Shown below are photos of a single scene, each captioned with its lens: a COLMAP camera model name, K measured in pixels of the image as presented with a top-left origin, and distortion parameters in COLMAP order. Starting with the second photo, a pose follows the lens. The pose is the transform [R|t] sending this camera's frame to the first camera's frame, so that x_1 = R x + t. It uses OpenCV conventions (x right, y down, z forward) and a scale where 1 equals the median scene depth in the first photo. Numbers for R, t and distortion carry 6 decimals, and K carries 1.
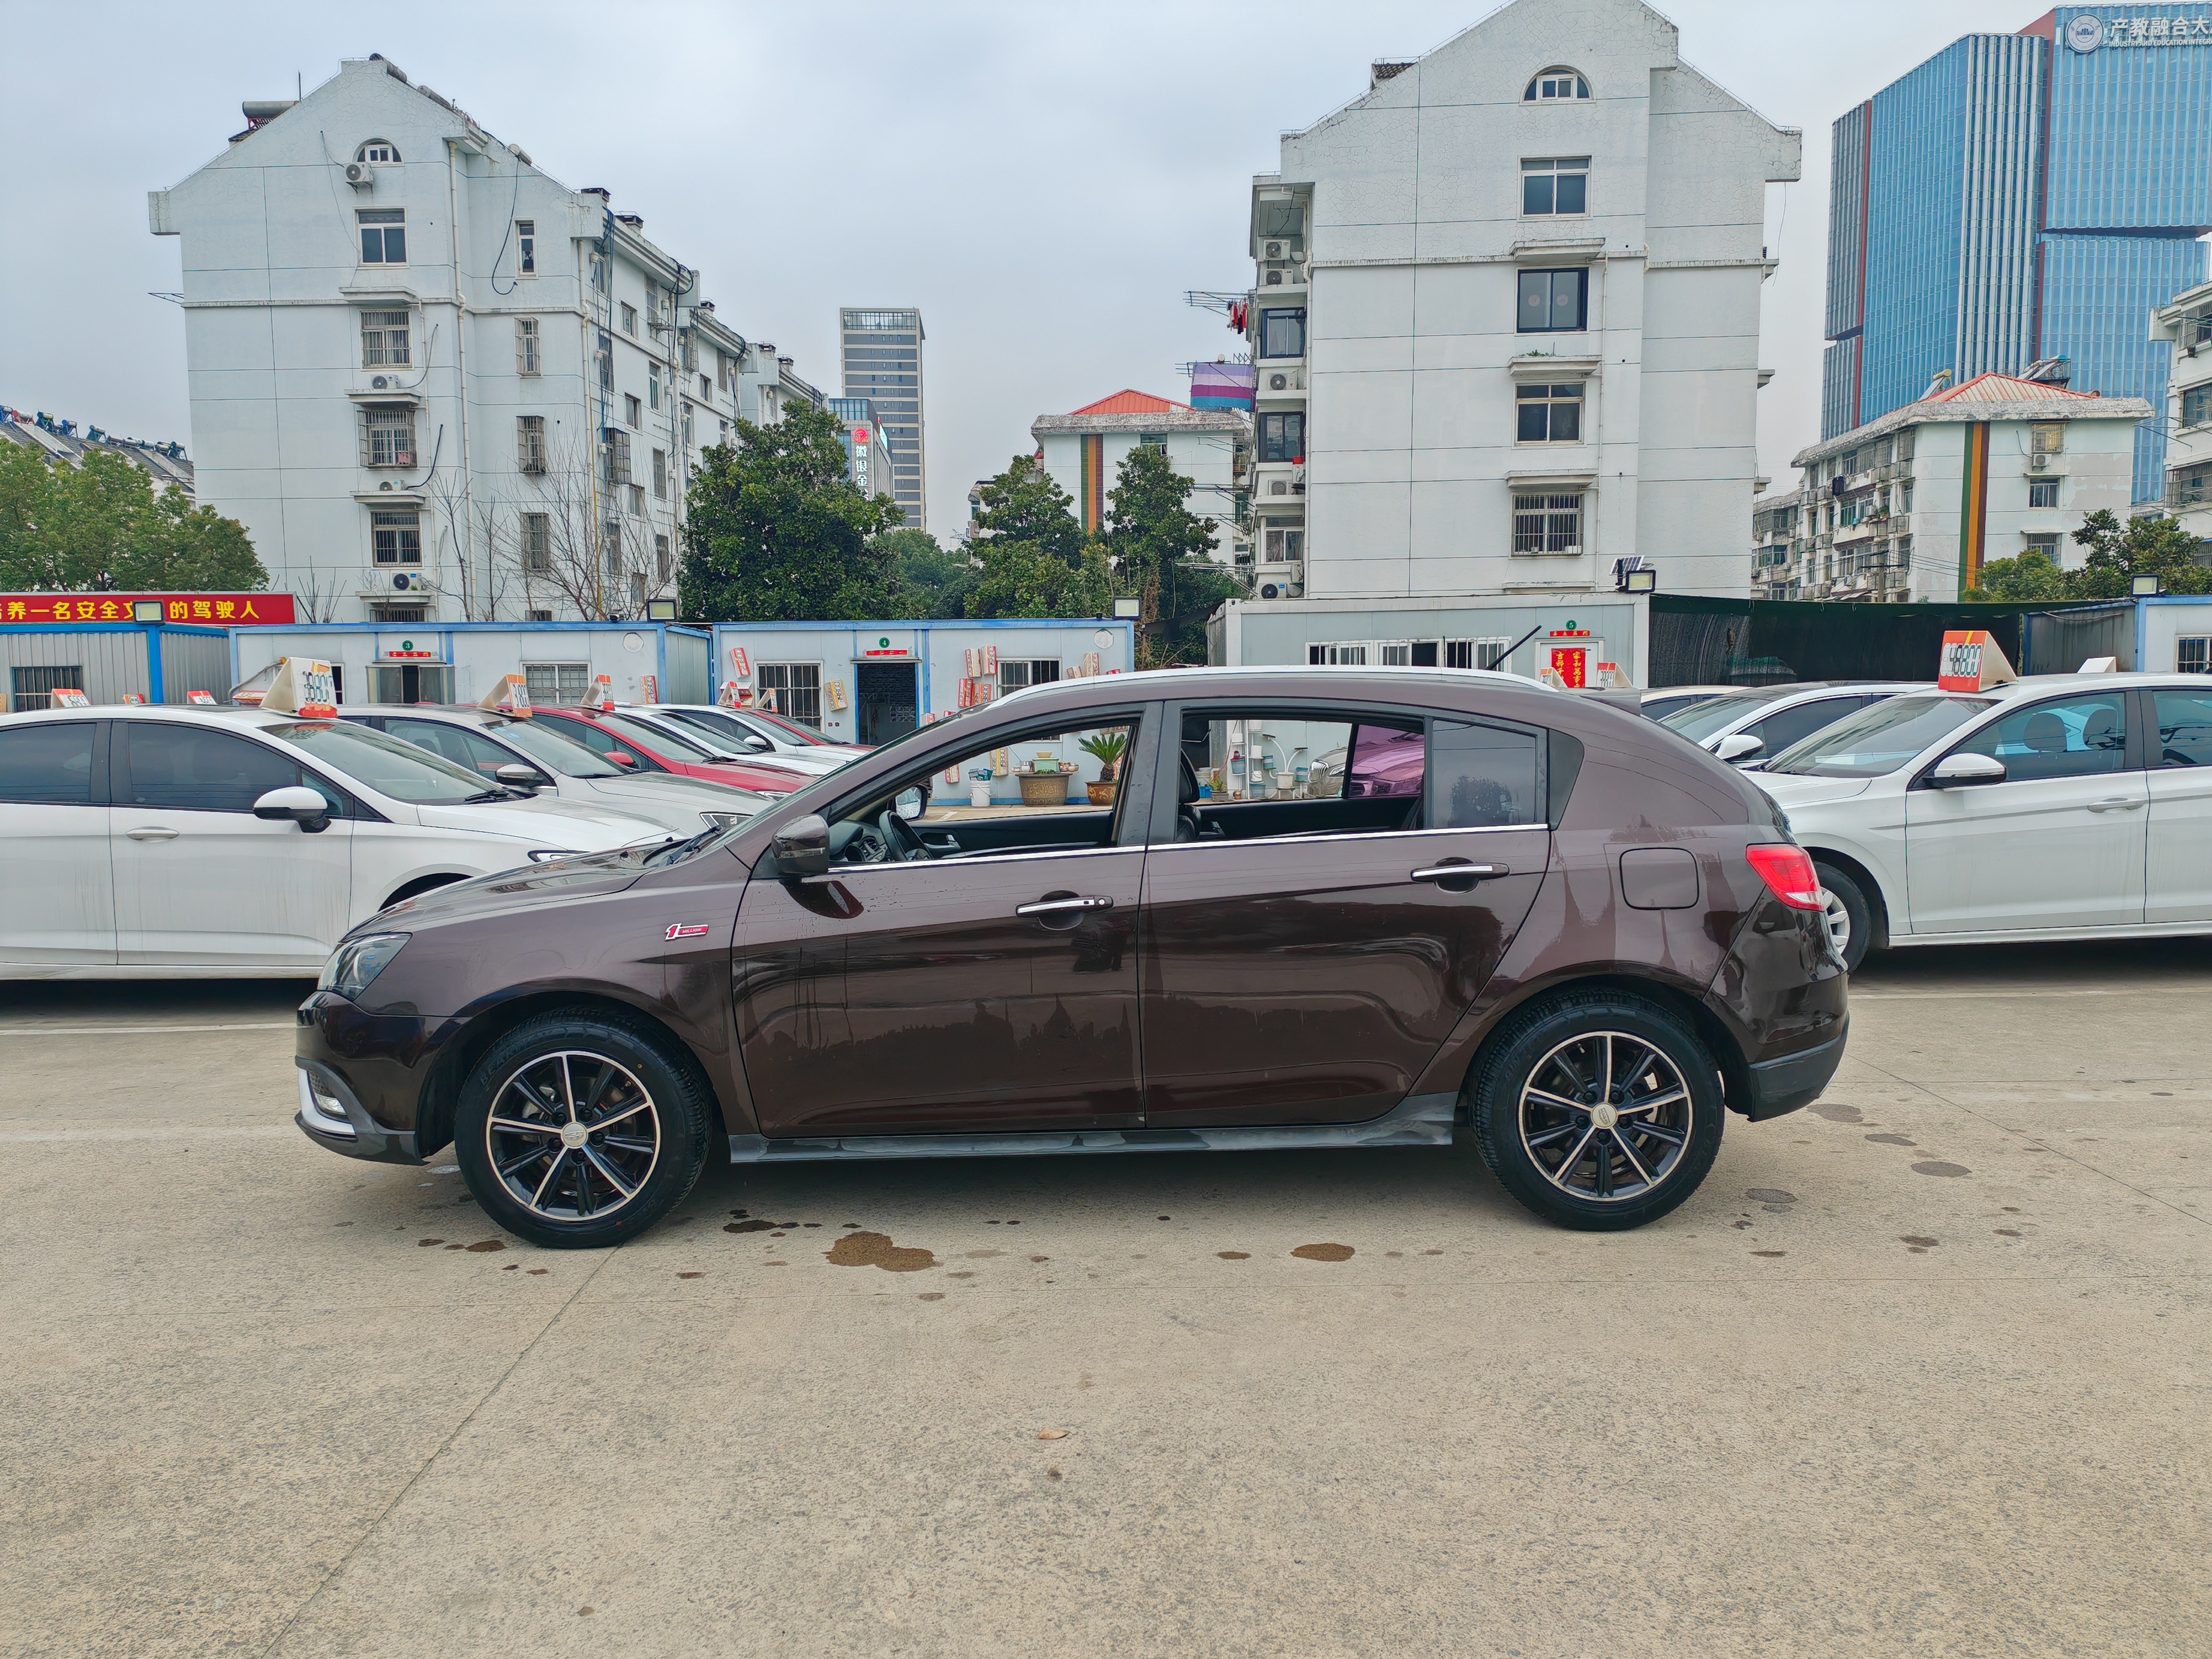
lens RADIAL K [[1671.3, 0, 1099.3], [0, 1671.3, 822.8], [0, 0, 1]] dist [0.074624, -0.091920]
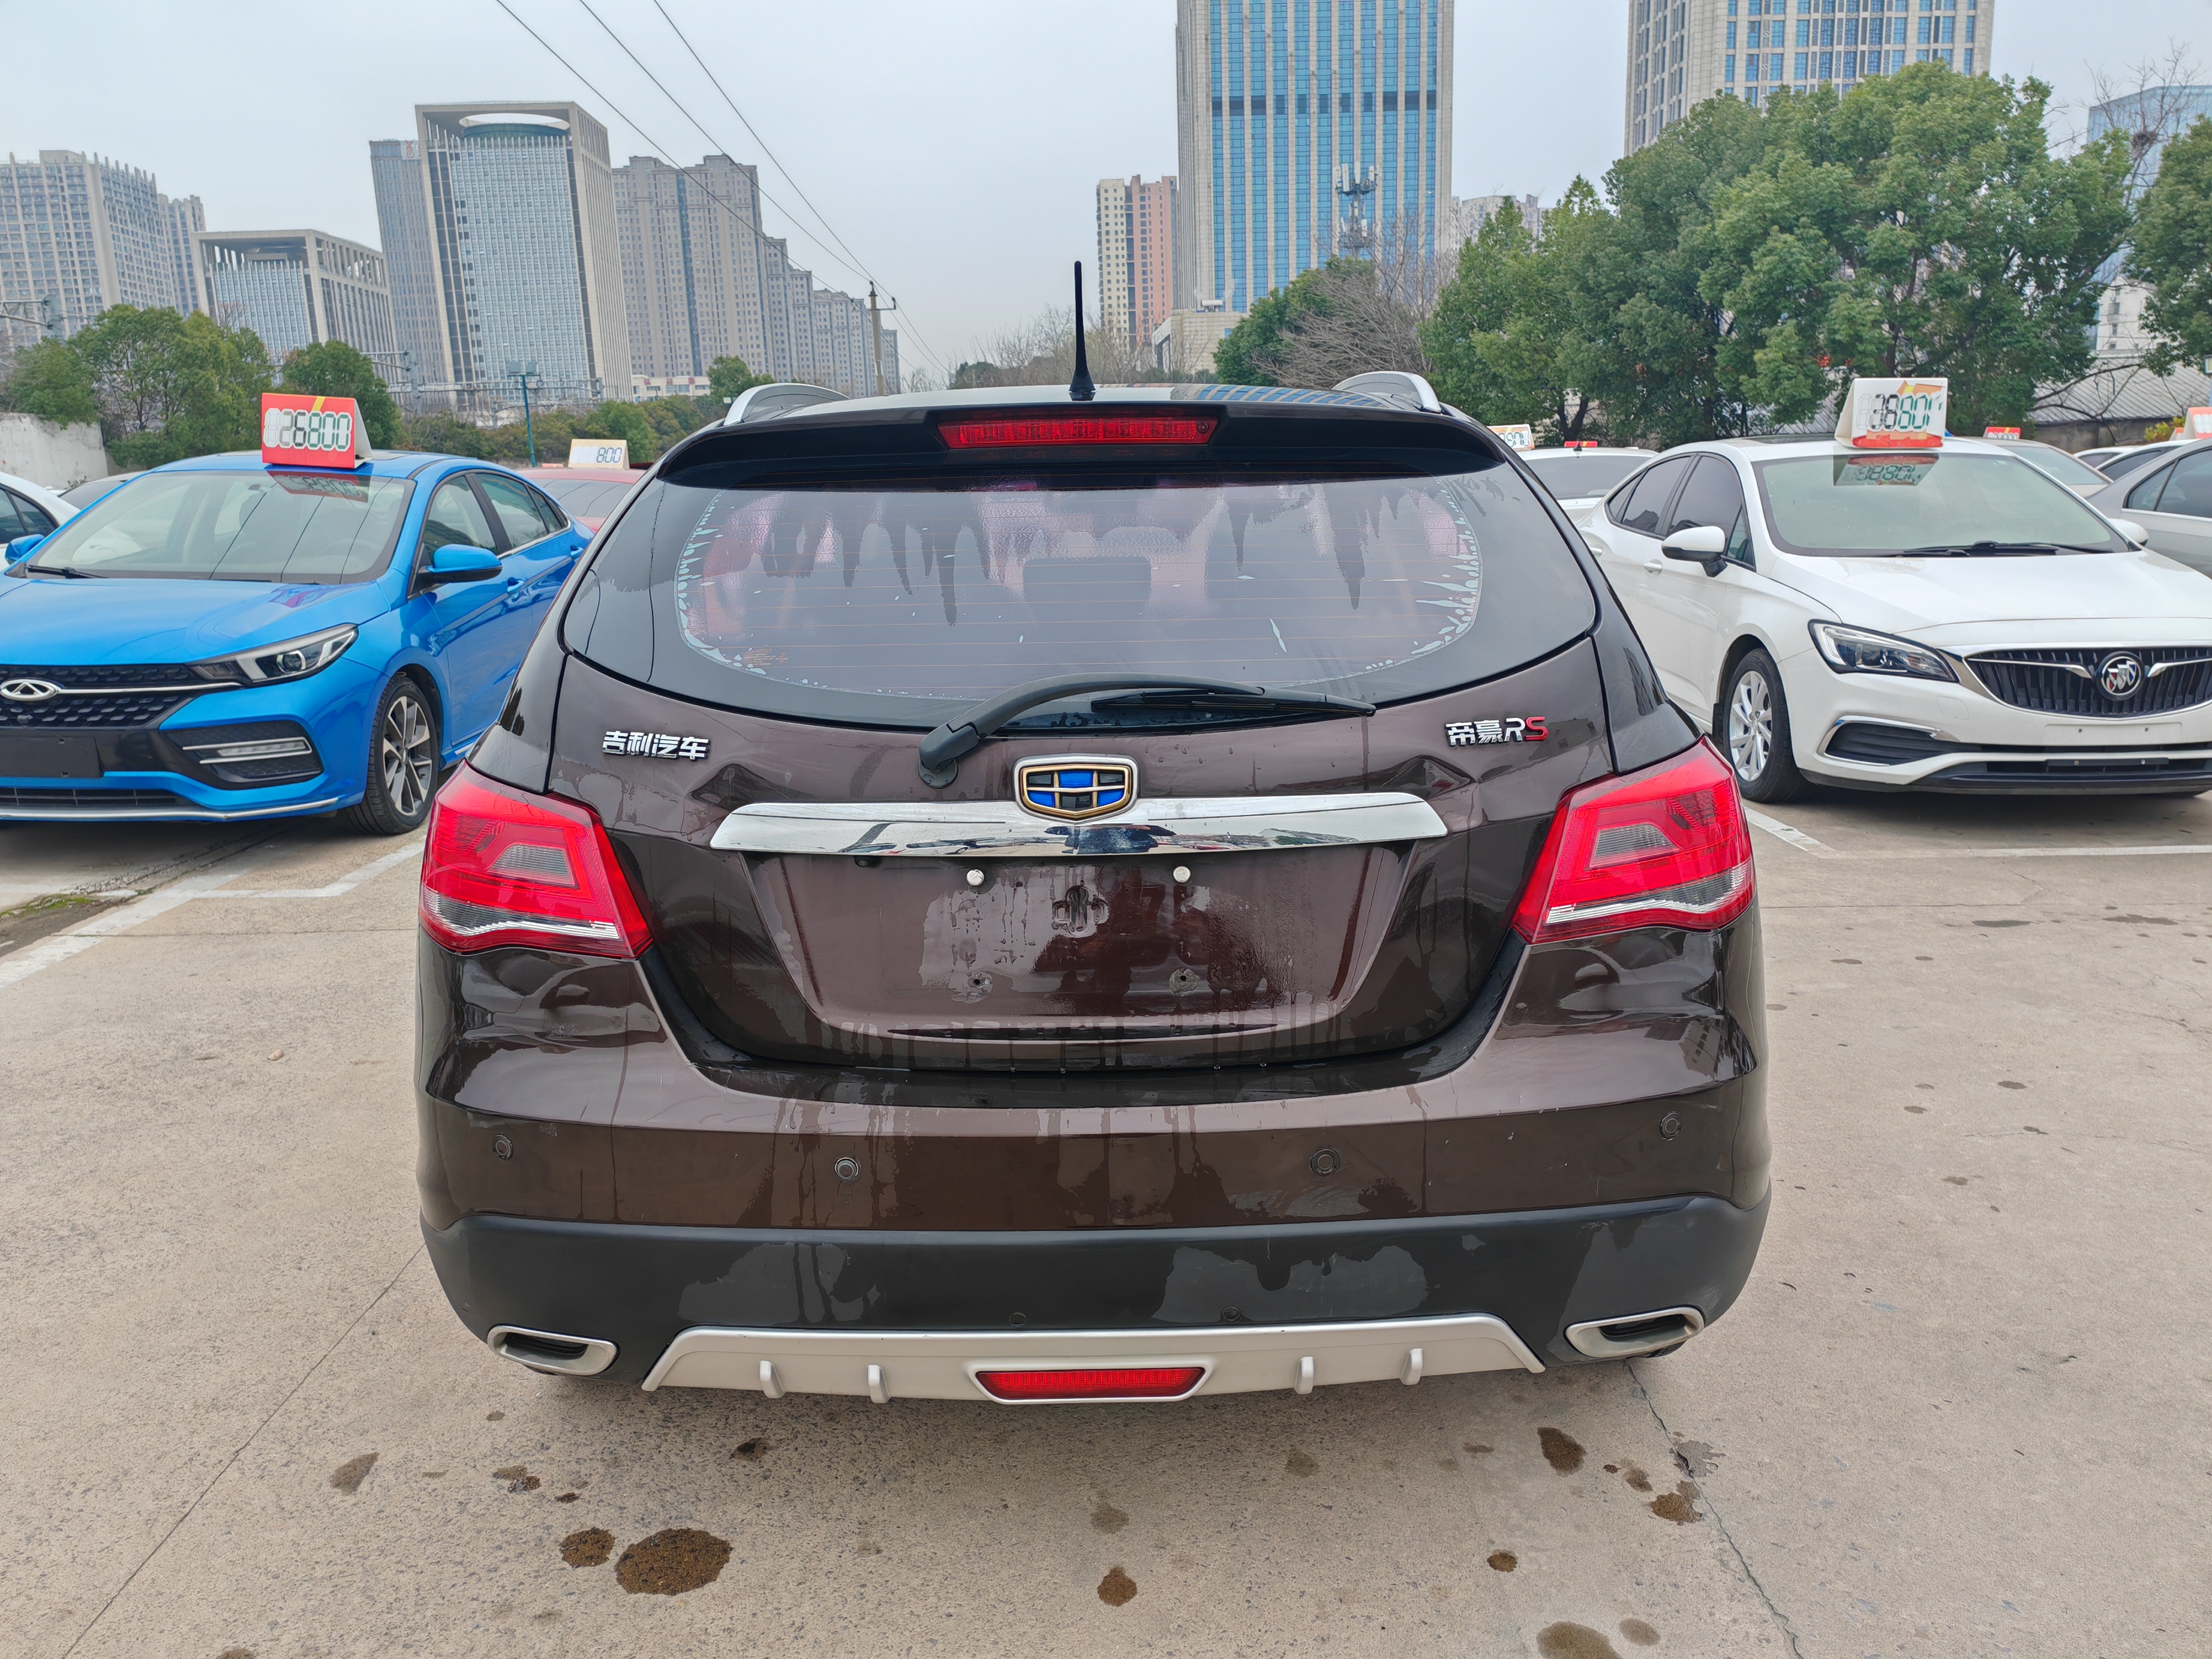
lens RADIAL K [[1671.3, 0, 1099.3], [0, 1671.3, 822.8], [0, 0, 1]] dist [0.074624, -0.091920]
pose [[-0.014376, 0.214879, -0.976535, 0.145919], [-0.052479, 0.975127, 0.215342, -0.013659], [0.998519, 0.054343, -0.002742, 0.202921]]
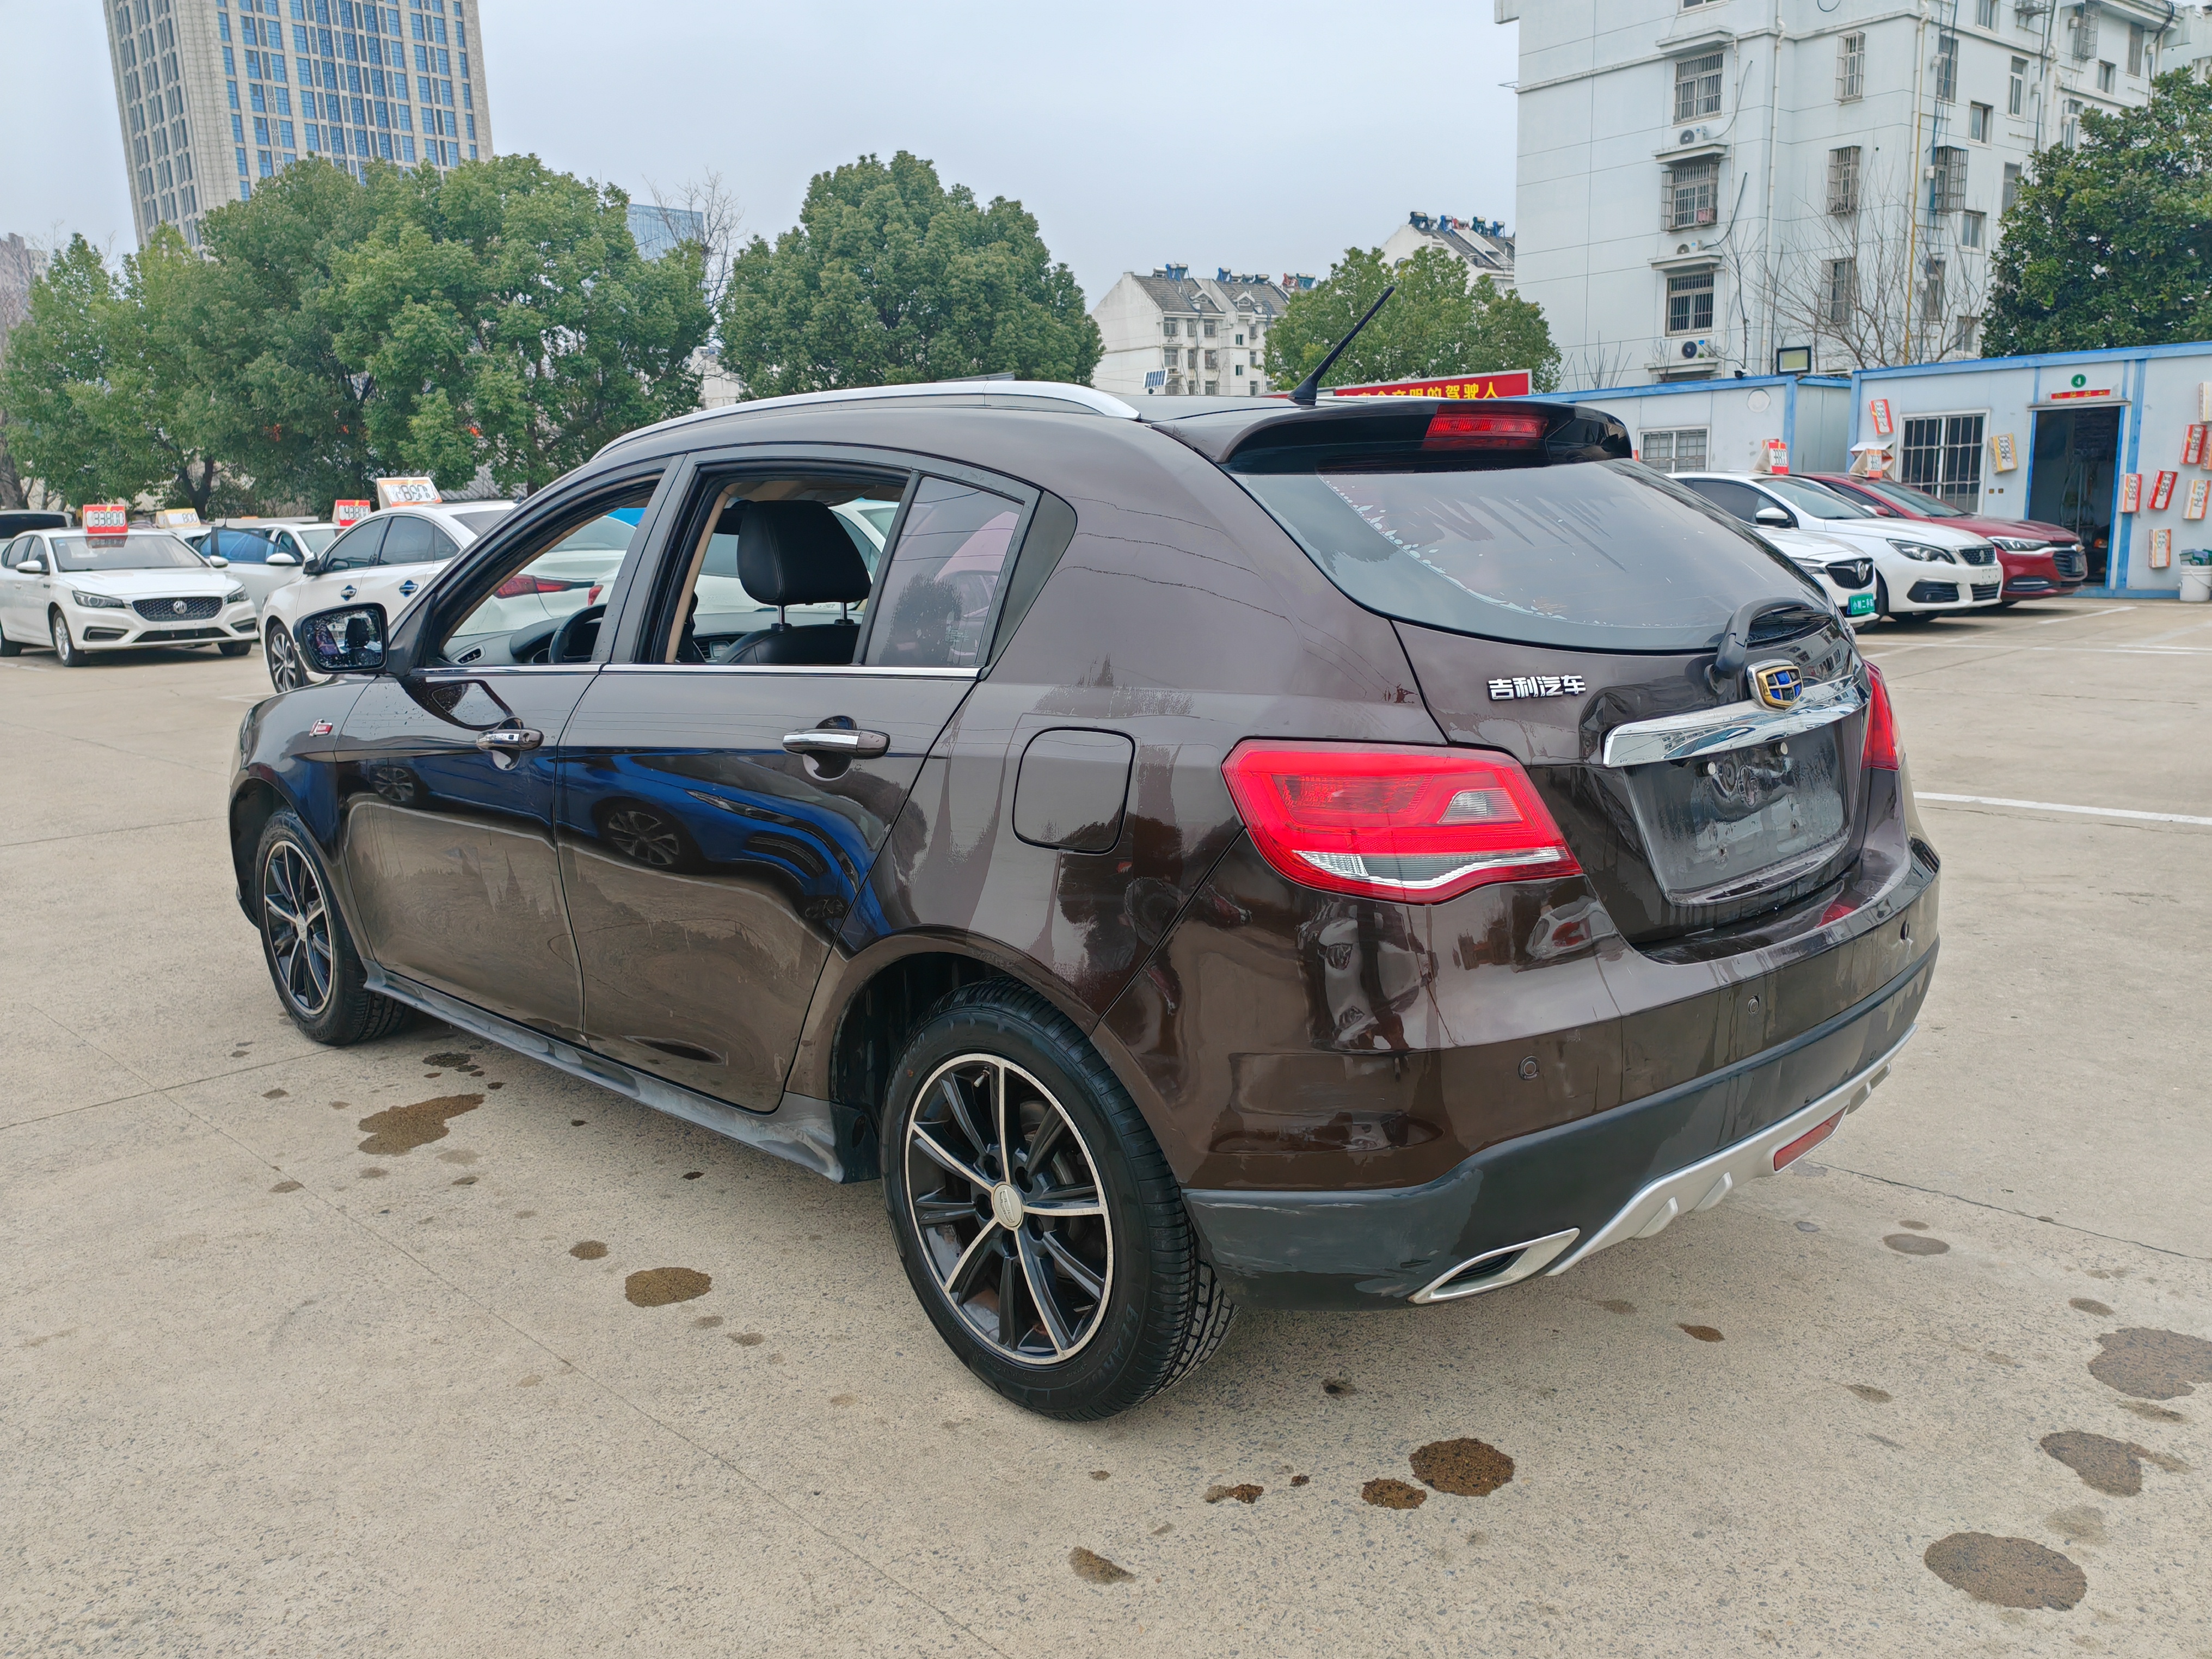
lens RADIAL K [[1671.3, 0, 1099.3], [0, 1671.3, 822.8], [0, 0, 1]] dist [0.074624, -0.091920]
pose [[0.700095, 0.122854, -0.703402, 0.117721], [-0.029938, 0.989272, 0.142986, -0.004783], [0.713422, -0.079046, 0.696262, 0.111529]]
